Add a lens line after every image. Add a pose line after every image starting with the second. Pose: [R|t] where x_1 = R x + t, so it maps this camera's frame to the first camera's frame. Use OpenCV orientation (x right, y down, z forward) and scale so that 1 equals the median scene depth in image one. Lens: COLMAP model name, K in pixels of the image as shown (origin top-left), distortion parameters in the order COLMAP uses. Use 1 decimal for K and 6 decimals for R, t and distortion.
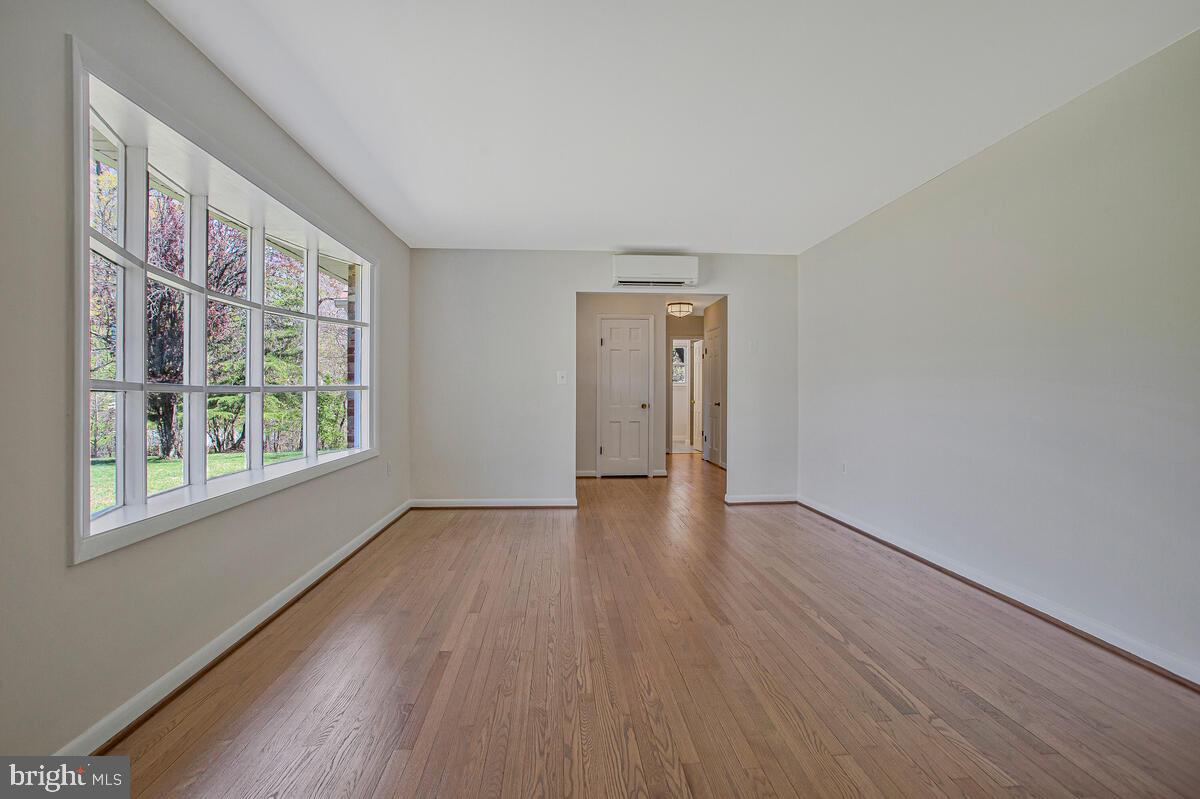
lens RADIAL K [[613.3, 0, 598.5], [0, 613.3, 393.9], [0, 0, 1]] dist [-0.000350, 0.000691]
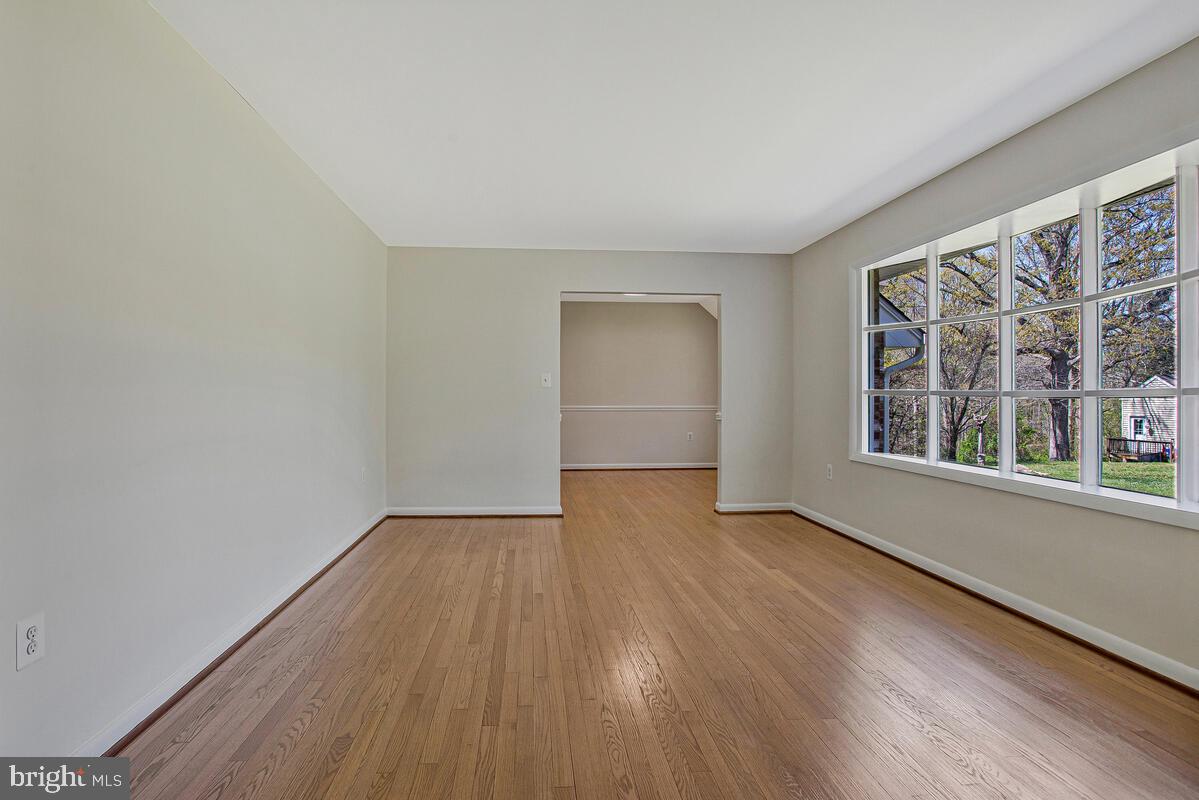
lens RADIAL K [[612.8, 0, 598.0], [0, 612.8, 394.4], [0, 0, 1]] dist [-0.000350, 0.000691]
pose [[-0.999384, -0.004090, -0.034868, 0.198963], [-0.004141, 0.999990, 0.001389, -0.007488], [0.034862, 0.001533, -0.999391, 2.122401]]
